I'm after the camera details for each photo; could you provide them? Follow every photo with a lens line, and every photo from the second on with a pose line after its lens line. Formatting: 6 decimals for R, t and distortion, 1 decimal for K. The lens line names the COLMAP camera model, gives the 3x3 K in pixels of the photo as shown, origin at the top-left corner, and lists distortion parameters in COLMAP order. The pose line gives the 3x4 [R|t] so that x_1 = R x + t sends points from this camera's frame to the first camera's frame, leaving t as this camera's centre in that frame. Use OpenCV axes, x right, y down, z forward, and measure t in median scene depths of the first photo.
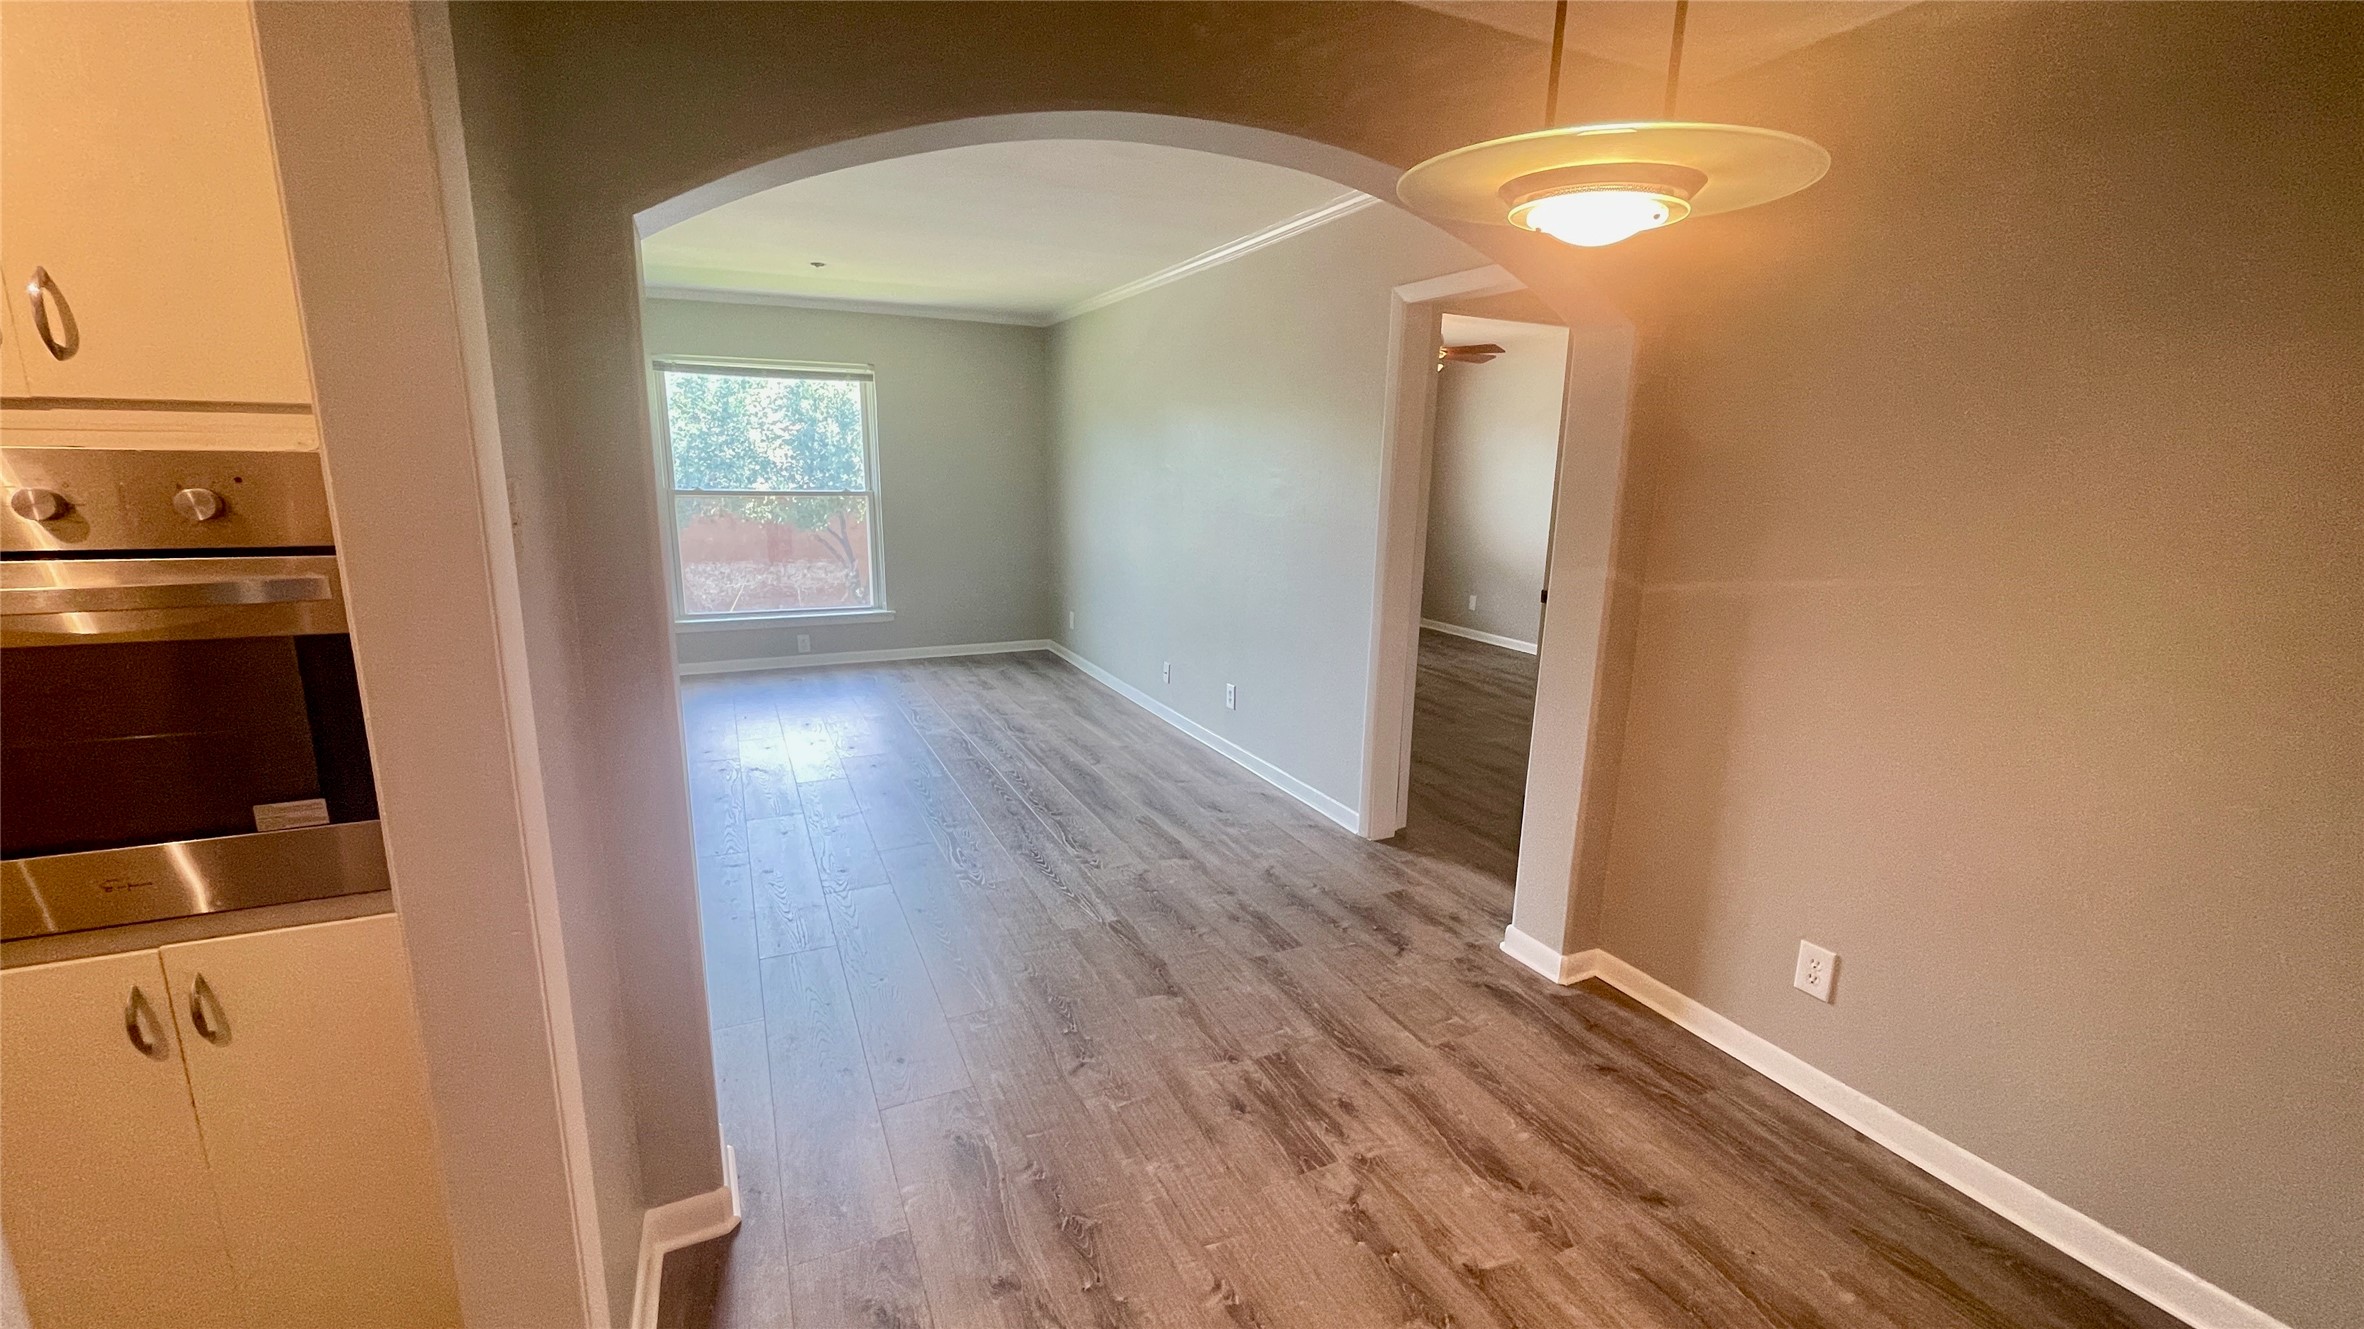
lens RADIAL K [[945.5, 0, 1169.8], [0, 945.5, 673.4], [0, 0, 1]] dist [-0.002077, -0.000367]
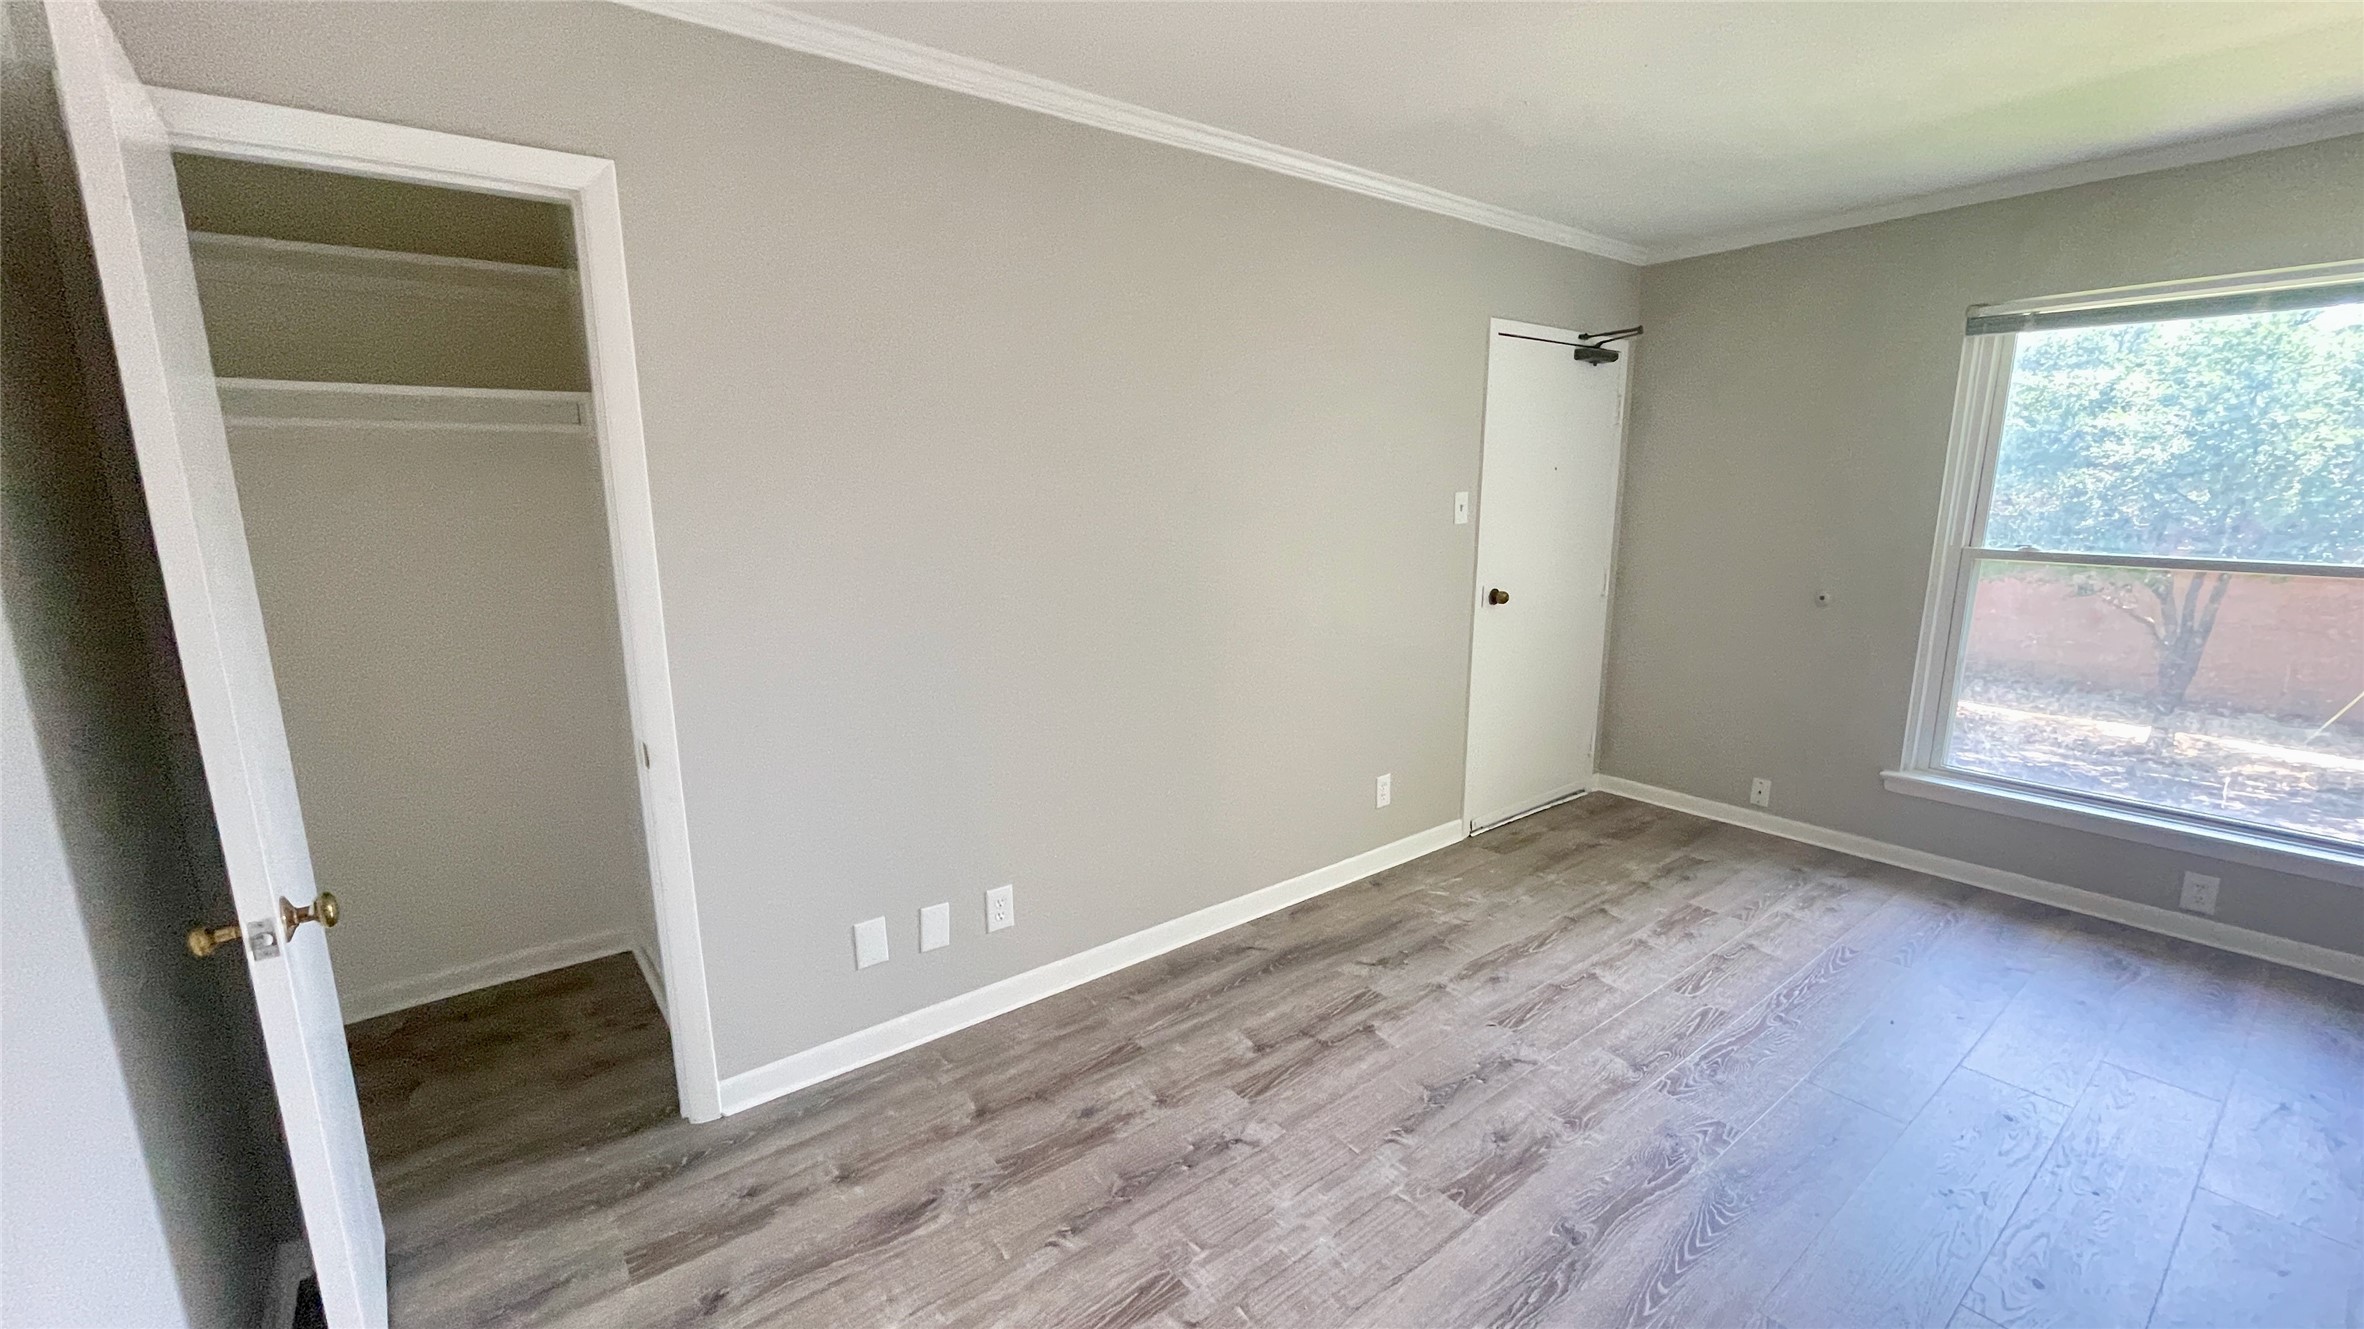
lens RADIAL K [[961.2, 0, 1176.6], [0, 961.2, 672.6], [0, 0, 1]] dist [0.002544, 0.000015]
pose [[0.216745, 0.179897, -0.959510, -0.129234], [-0.205833, 0.969200, 0.135218, -0.183743], [0.954282, 0.168191, 0.247098, 0.759758]]
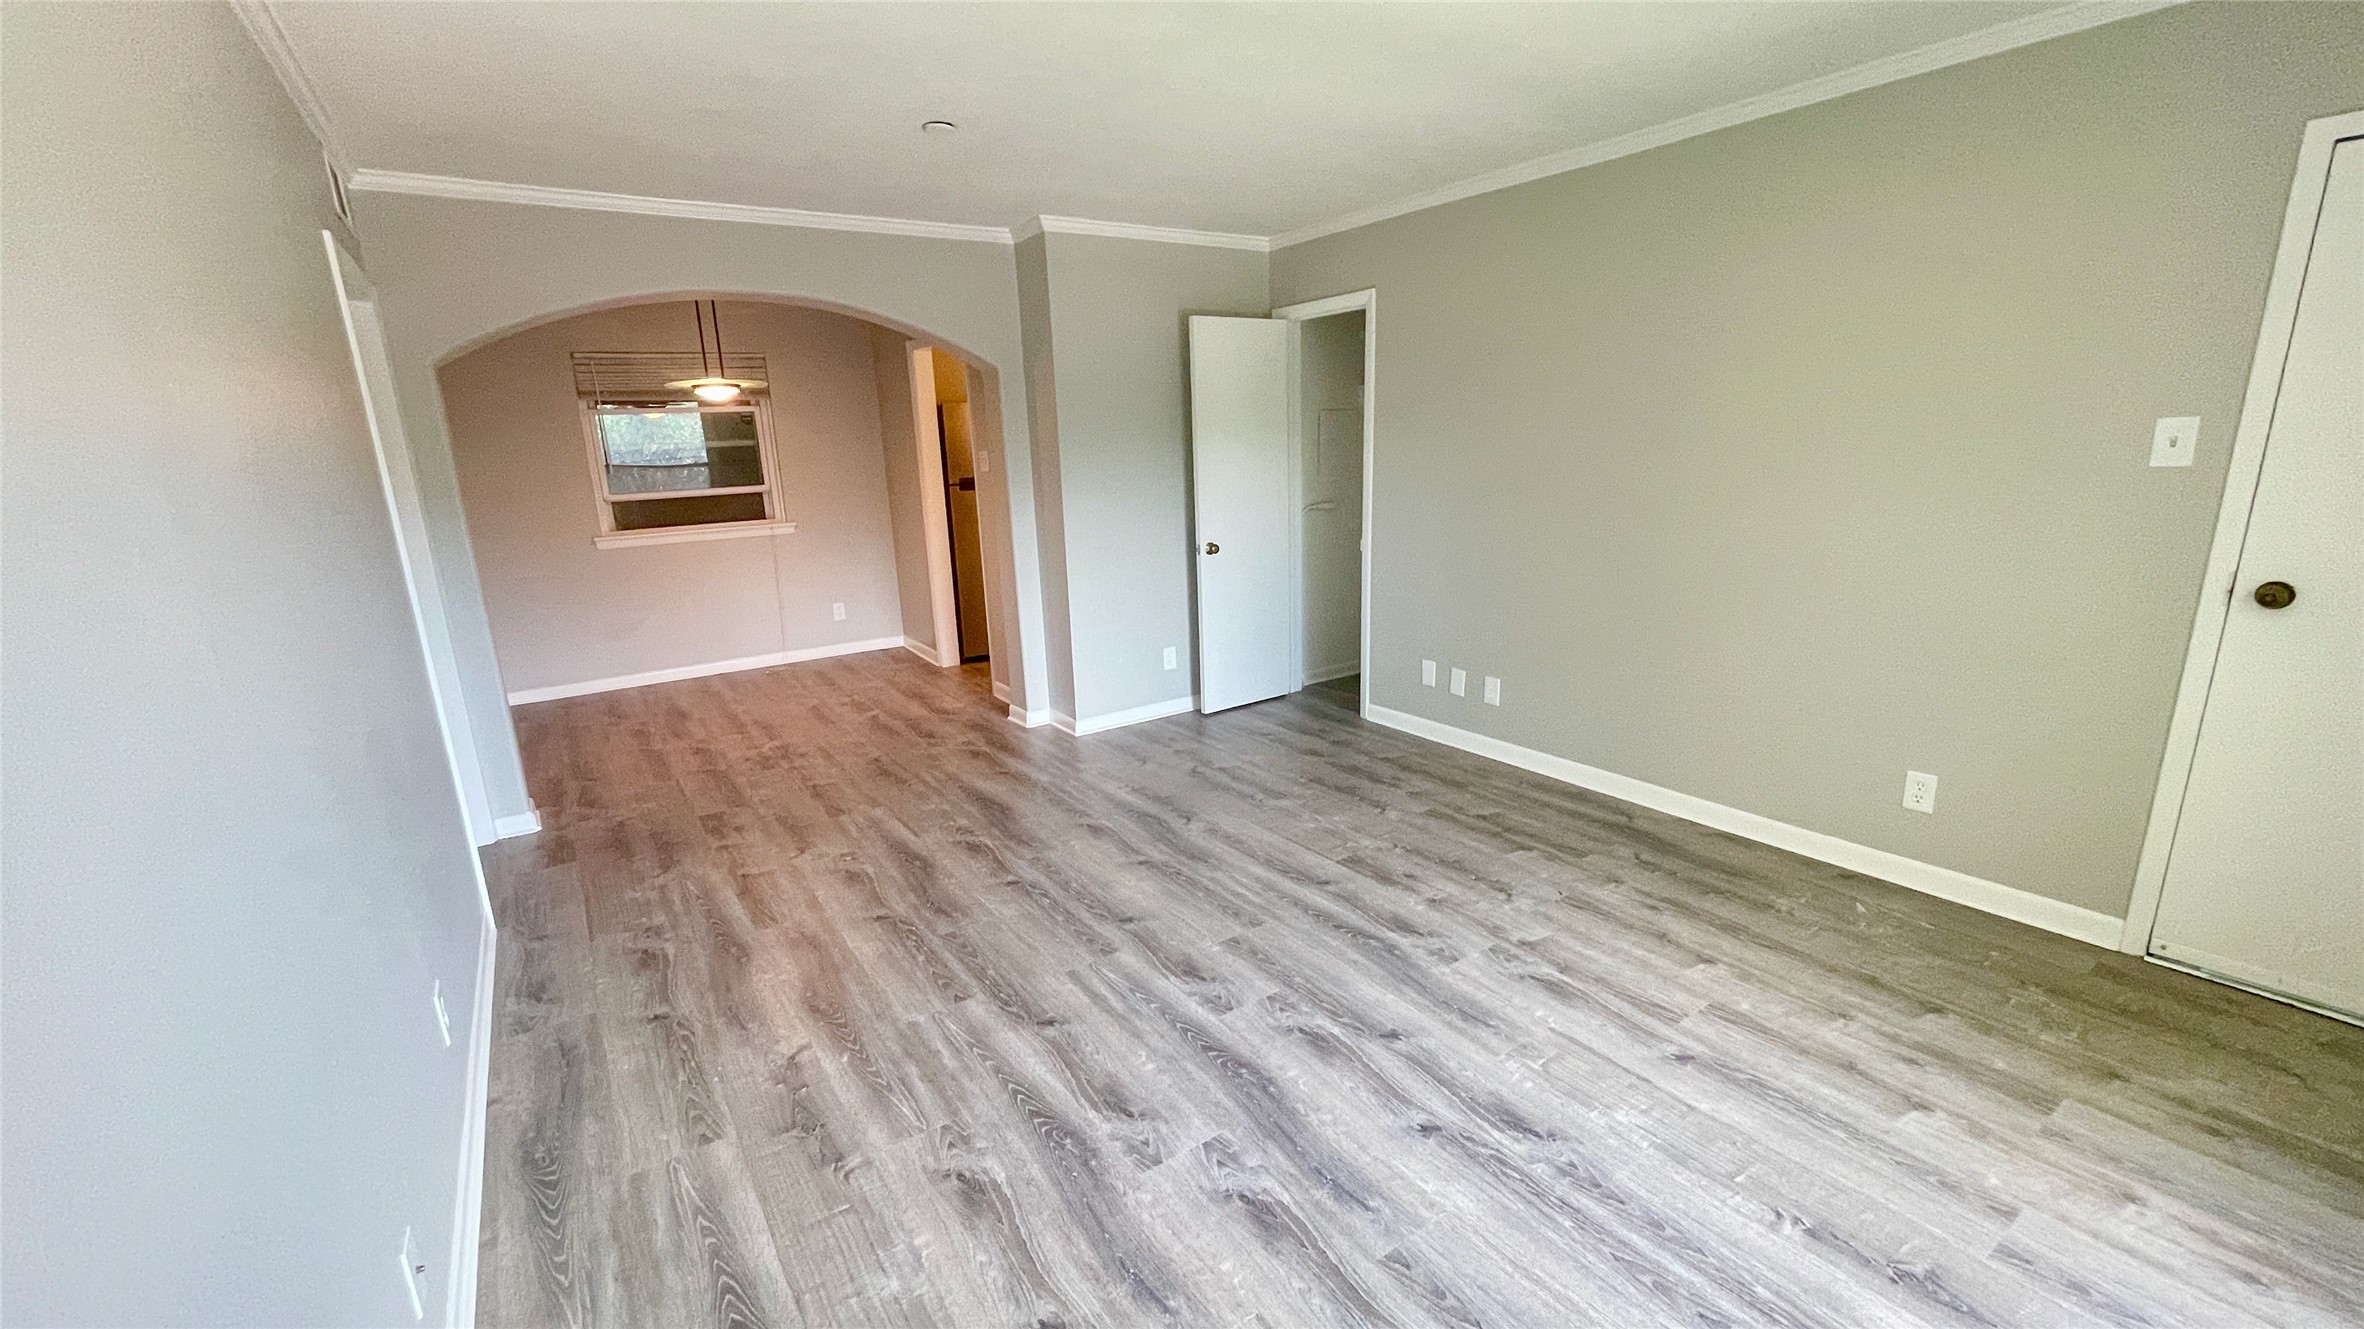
lens RADIAL K [[961.2, 0, 1176.6], [0, 961.2, 672.6], [0, 0, 1]] dist [0.002544, 0.000015]
pose [[-0.988063, 0.054833, -0.143961, -0.288469], [-0.014732, 0.896592, 0.442612, -0.427368], [0.153344, 0.439449, -0.885082, 1.861306]]
